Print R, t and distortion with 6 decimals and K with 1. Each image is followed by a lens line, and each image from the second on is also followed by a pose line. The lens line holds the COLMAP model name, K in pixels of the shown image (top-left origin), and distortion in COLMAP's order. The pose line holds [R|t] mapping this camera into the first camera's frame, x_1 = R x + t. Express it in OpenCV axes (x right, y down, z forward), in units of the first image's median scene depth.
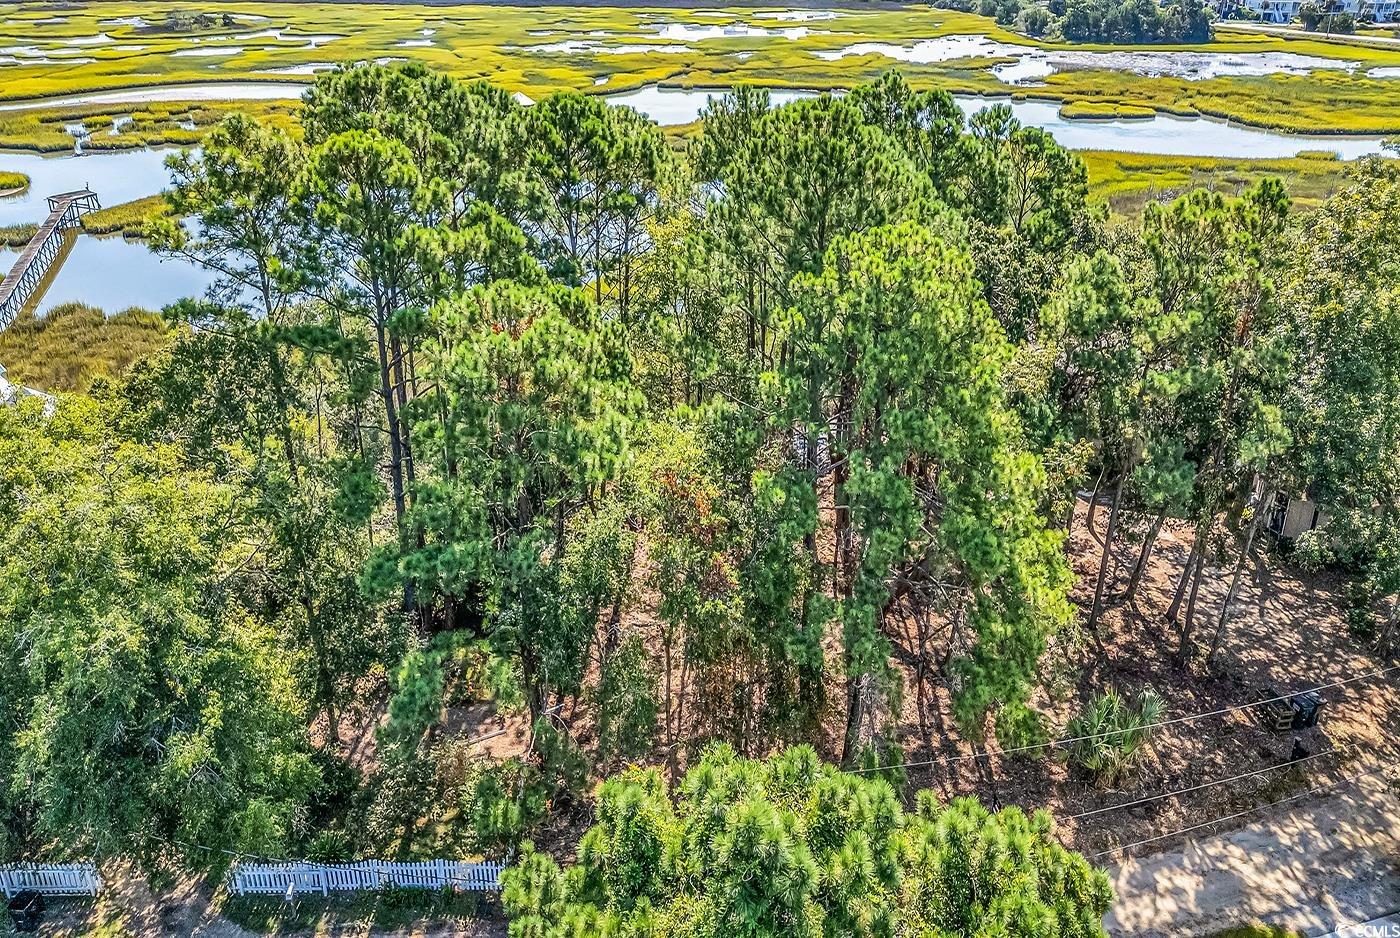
lens RADIAL K [[1004.6, 0, 700.9], [0, 1004.6, 451.2], [0, 0, 1]] dist [0.055783, -0.044780]
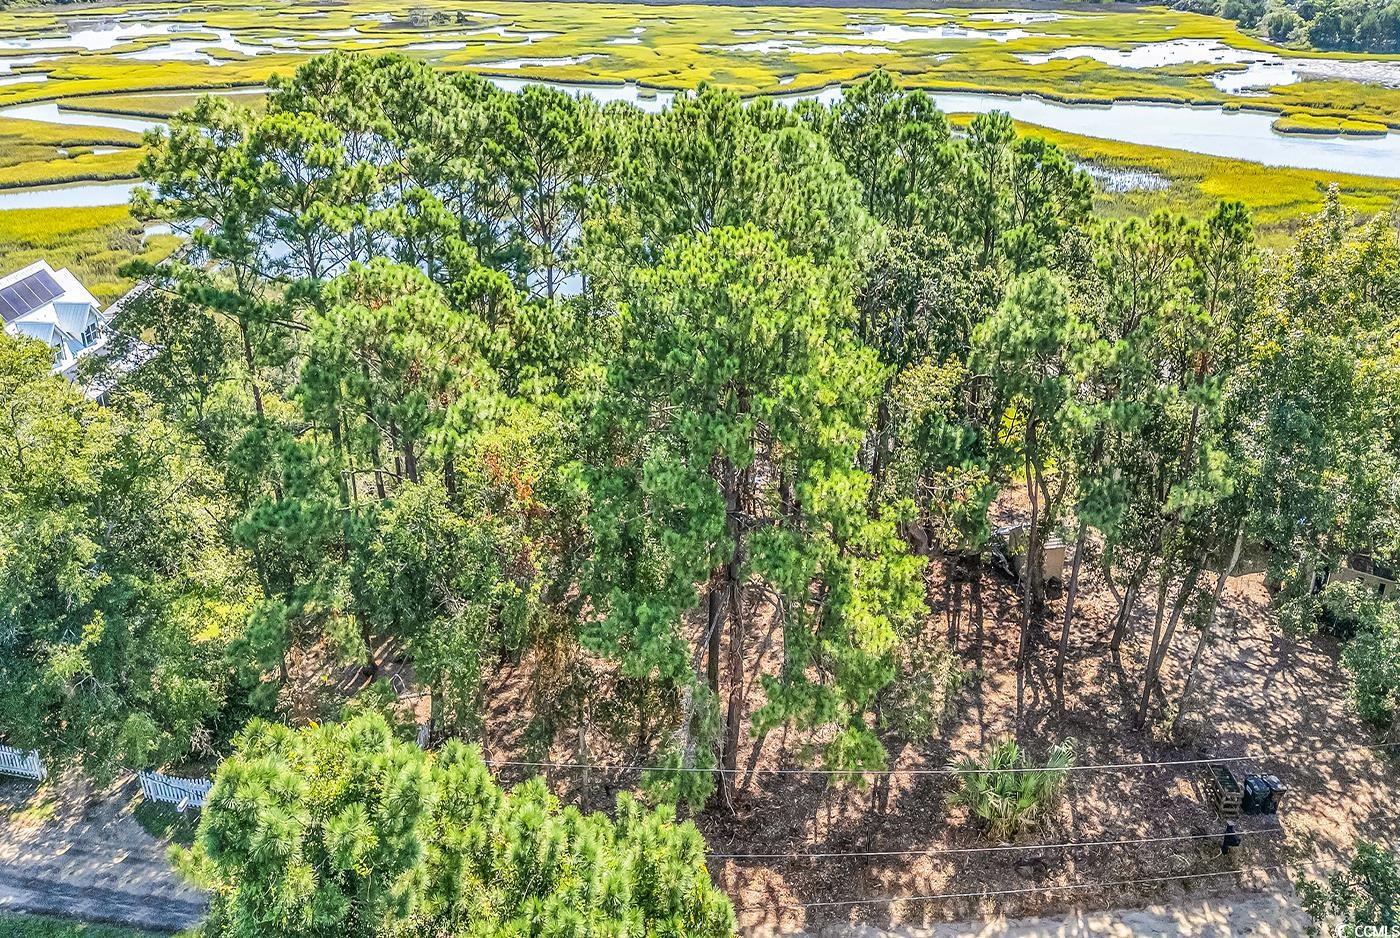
lens RADIAL K [[1004.6, 0, 700.9], [0, 1004.6, 451.2], [0, 0, 1]] dist [0.055783, -0.044780]
pose [[0.976391, 0.095621, -0.193696, 0.237675], [-0.095673, 0.995371, 0.009104, -0.007181], [0.193670, 0.009642, 0.981019, 0.020297]]
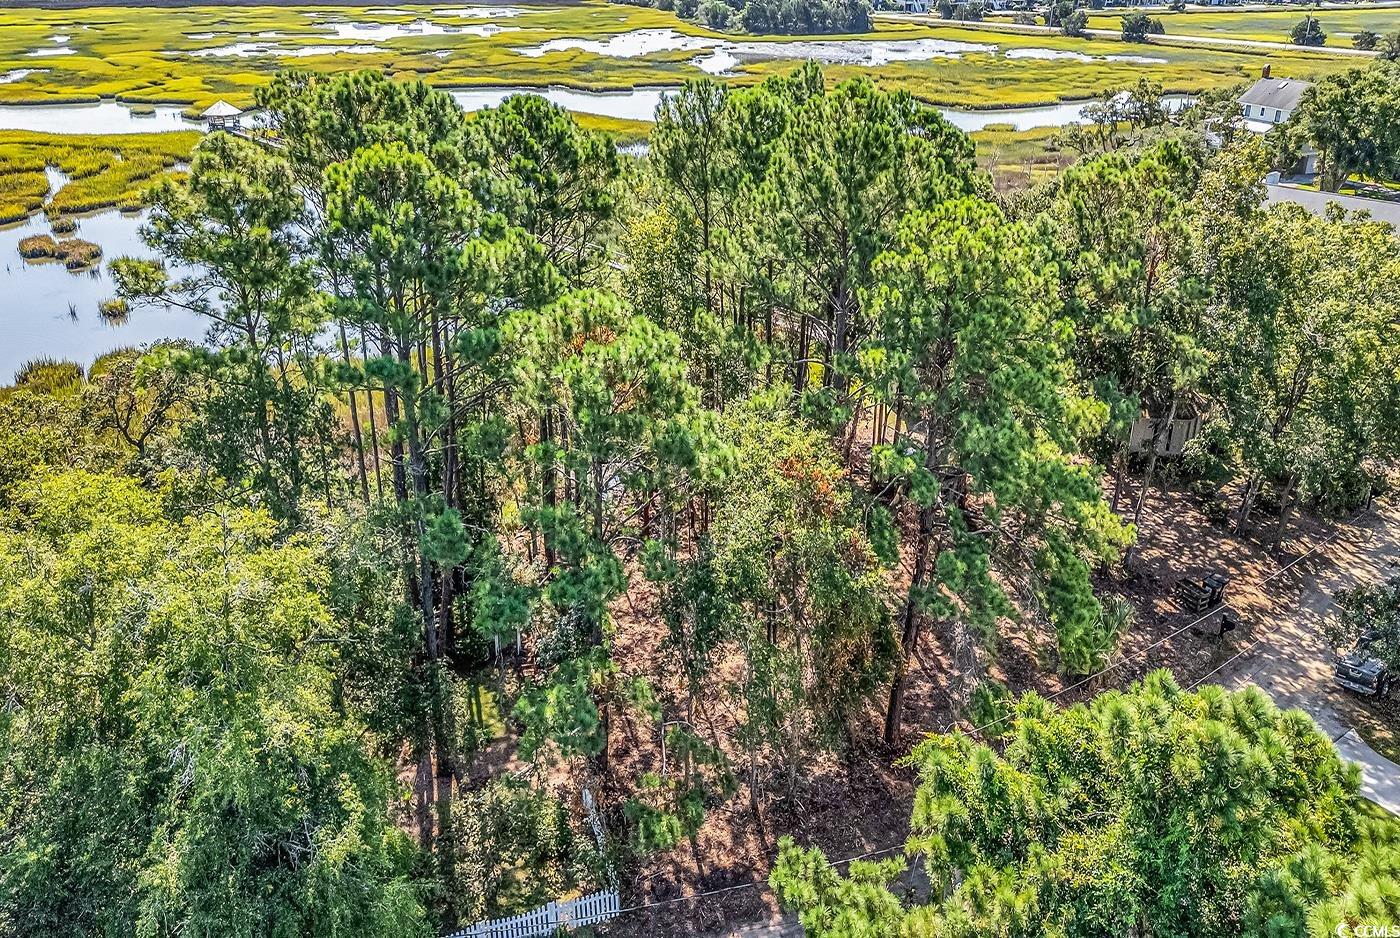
lens RADIAL K [[1013.8, 0, 704.8], [0, 1013.8, 437.0], [0, 0, 1]] dist [0.061048, -0.058546]
pose [[0.950157, -0.137311, 0.279907, -0.251786], [0.140565, 0.990035, 0.008516, -0.012920], [-0.278287, 0.031253, 0.959989, 0.020856]]
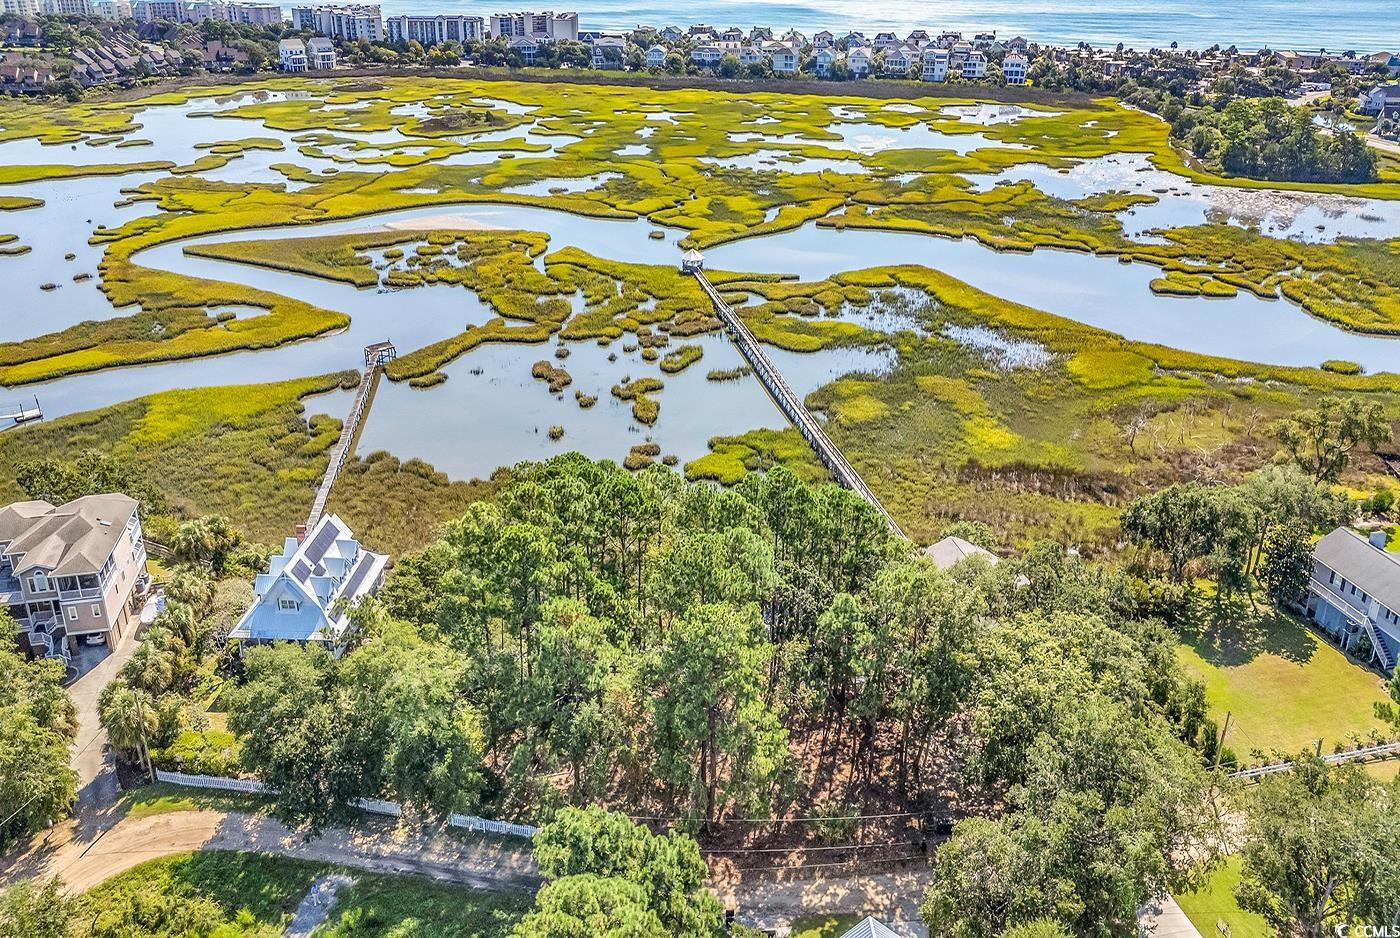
lens RADIAL K [[1014.6, 0, 698.7], [0, 1014.6, 447.9], [0, 0, 1]] dist [0.065840, -0.061356]
pose [[0.975814, 0.099128, -0.194833, 0.405798], [-0.099988, 0.994974, 0.005442, -0.424931], [0.194393, 0.014171, 0.980821, -1.031605]]
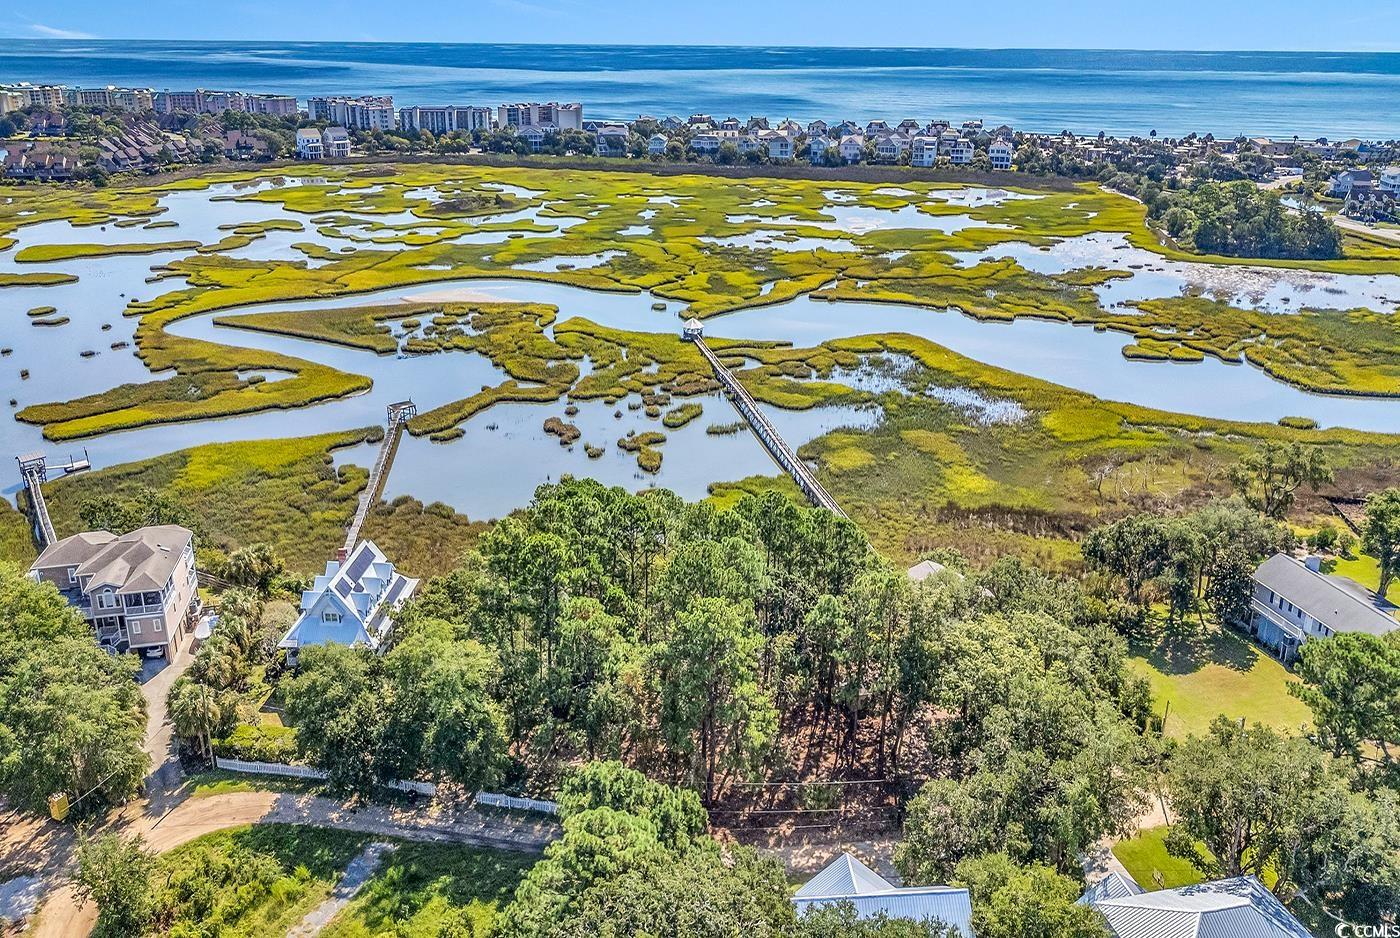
lens RADIAL K [[1016.4, 0, 697.9], [0, 1016.4, 472.3], [0, 0, 1]] dist [0.073139, -0.076805]
pose [[0.975857, 0.086813, -0.200416, 0.471188], [-0.098949, 0.993768, -0.051333, -0.291792], [0.194711, 0.069924, 0.978365, -1.305979]]
